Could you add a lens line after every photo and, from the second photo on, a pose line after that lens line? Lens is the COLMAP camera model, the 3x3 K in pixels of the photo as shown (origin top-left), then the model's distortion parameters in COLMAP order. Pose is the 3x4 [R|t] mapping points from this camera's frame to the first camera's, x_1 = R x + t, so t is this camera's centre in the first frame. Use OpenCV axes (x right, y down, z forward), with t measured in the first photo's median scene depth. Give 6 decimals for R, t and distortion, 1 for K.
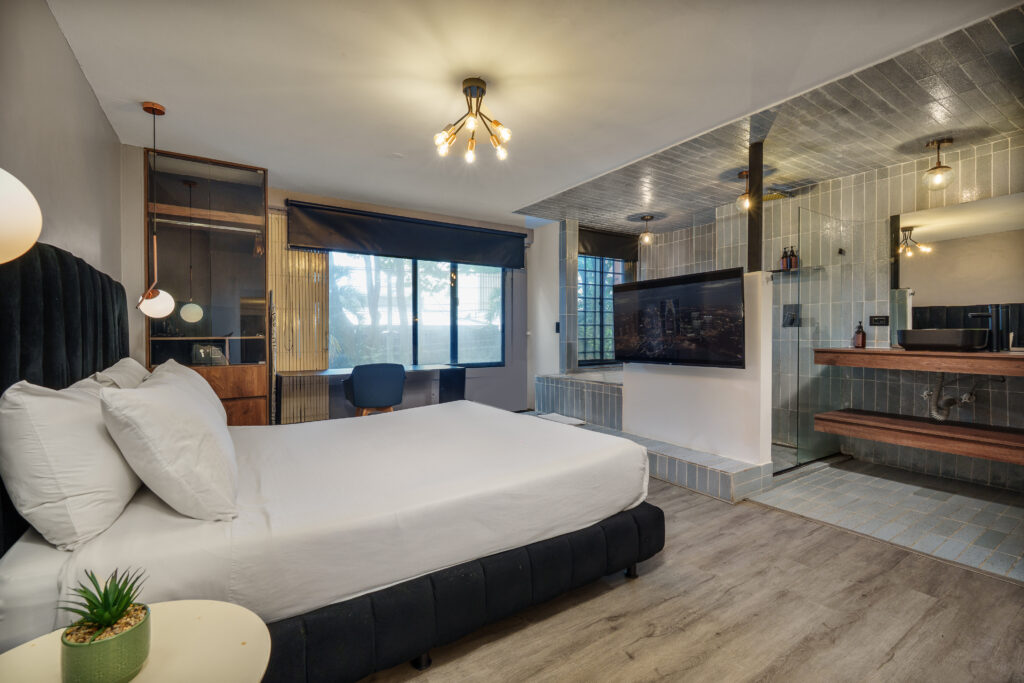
lens RADIAL K [[455.5, 0, 516.4], [0, 455.5, 345.8], [0, 0, 1]] dist [-0.005415, -0.000192]
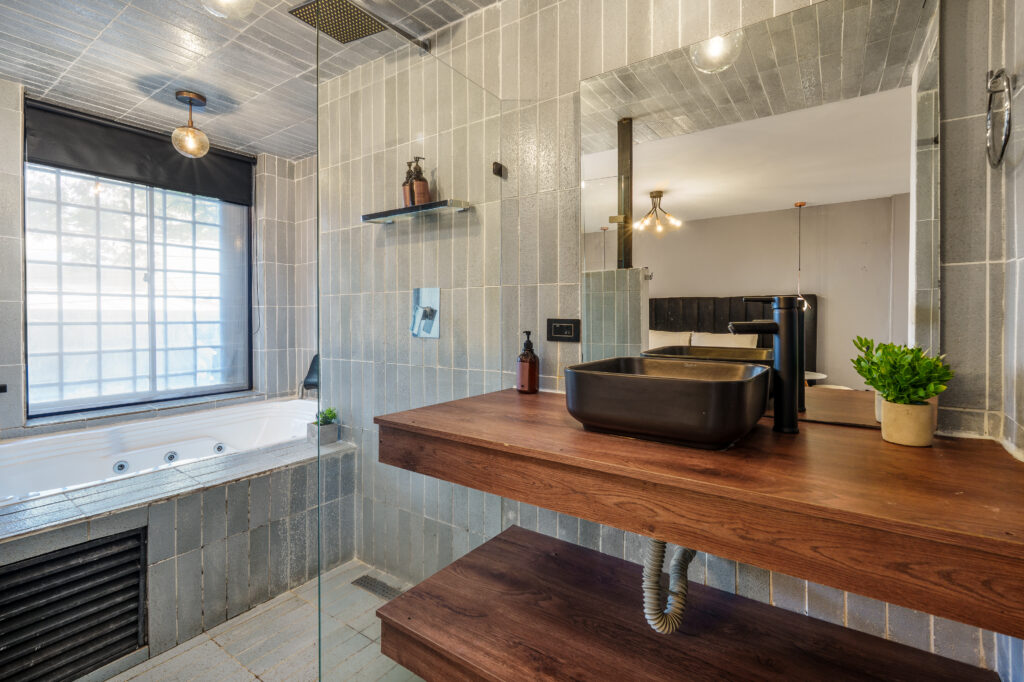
lens RADIAL K [[455.5, 0, 535.2], [0, 455.5, 326.6], [0, 0, 1]] dist [-0.005415, -0.000192]
pose [[0.918873, -0.008202, 0.394469, 0.550013], [0.011586, 0.999914, -0.006196, -0.051012], [-0.394384, 0.010264, 0.918888, 0.561994]]
